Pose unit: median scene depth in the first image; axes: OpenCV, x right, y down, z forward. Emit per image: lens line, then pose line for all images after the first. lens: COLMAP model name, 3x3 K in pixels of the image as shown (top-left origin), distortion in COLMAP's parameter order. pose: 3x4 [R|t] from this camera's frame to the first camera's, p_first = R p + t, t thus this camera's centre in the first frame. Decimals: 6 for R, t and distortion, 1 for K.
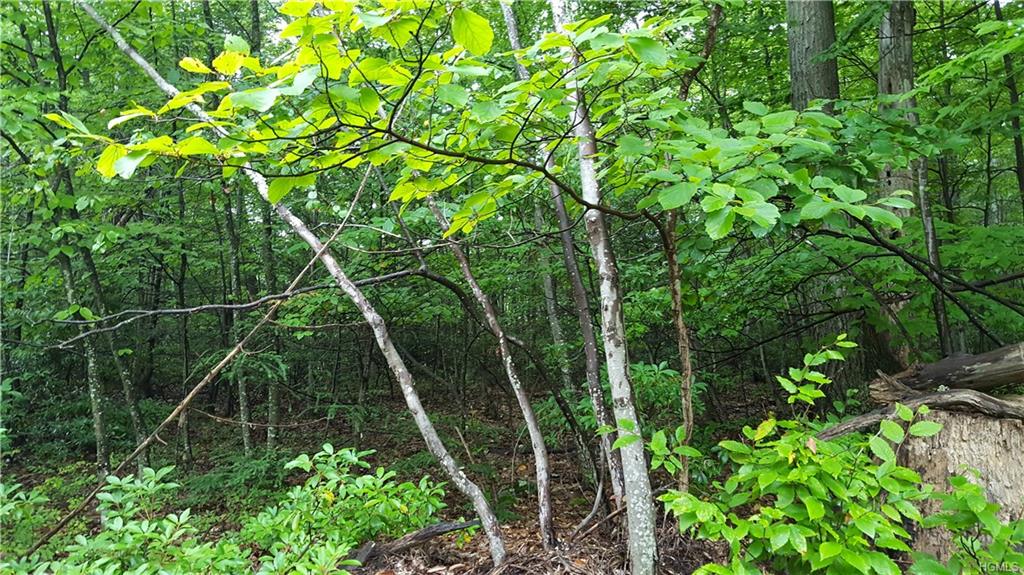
lens RADIAL K [[777.7, 0, 482.1], [0, 777.7, 305.7], [0, 0, 1]] dist [0.049016, -0.050634]
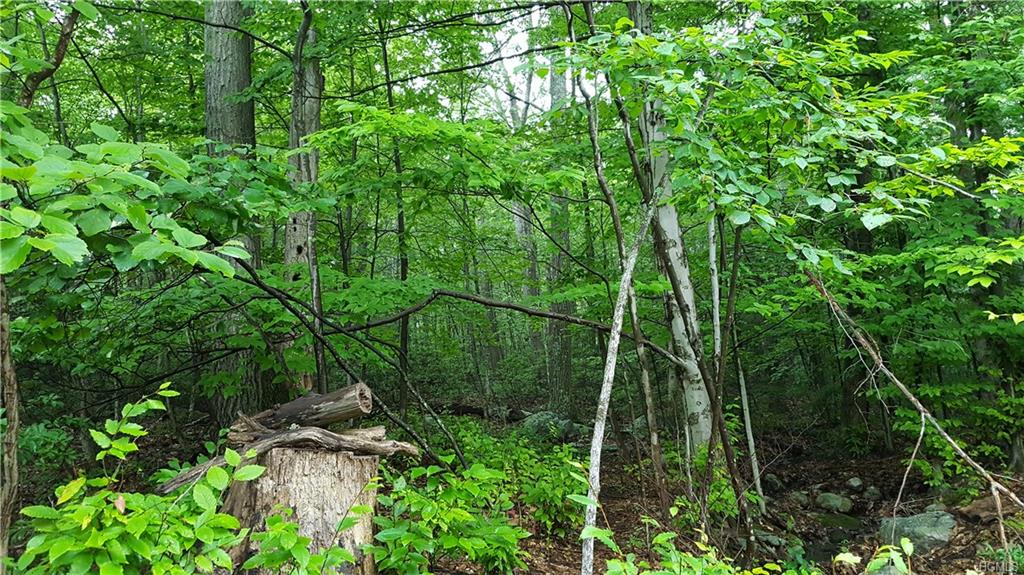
lens RADIAL K [[777.7, 0, 536.0], [0, 777.7, 305.6], [0, 0, 1]] dist [0.049016, -0.050634]
pose [[0.726738, 0.058380, 0.684430, 0.090964], [-0.030420, 0.998140, -0.052838, -0.014962], [-0.686241, 0.017579, 0.727162, -0.009310]]
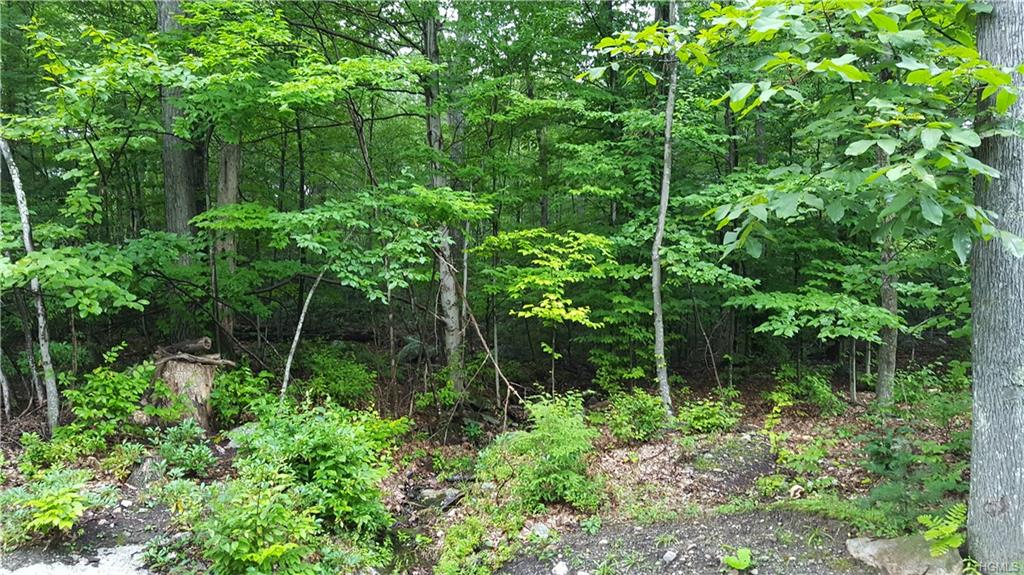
lens RADIAL K [[777.7, 0, 514.6], [0, 777.7, 310.6], [0, 0, 1]] dist [0.049016, -0.050634]
pose [[0.735781, 0.014339, 0.677068, -0.442640], [-0.068056, 0.996280, 0.052859, -0.288462], [-0.673791, -0.084971, 0.734020, -1.935718]]
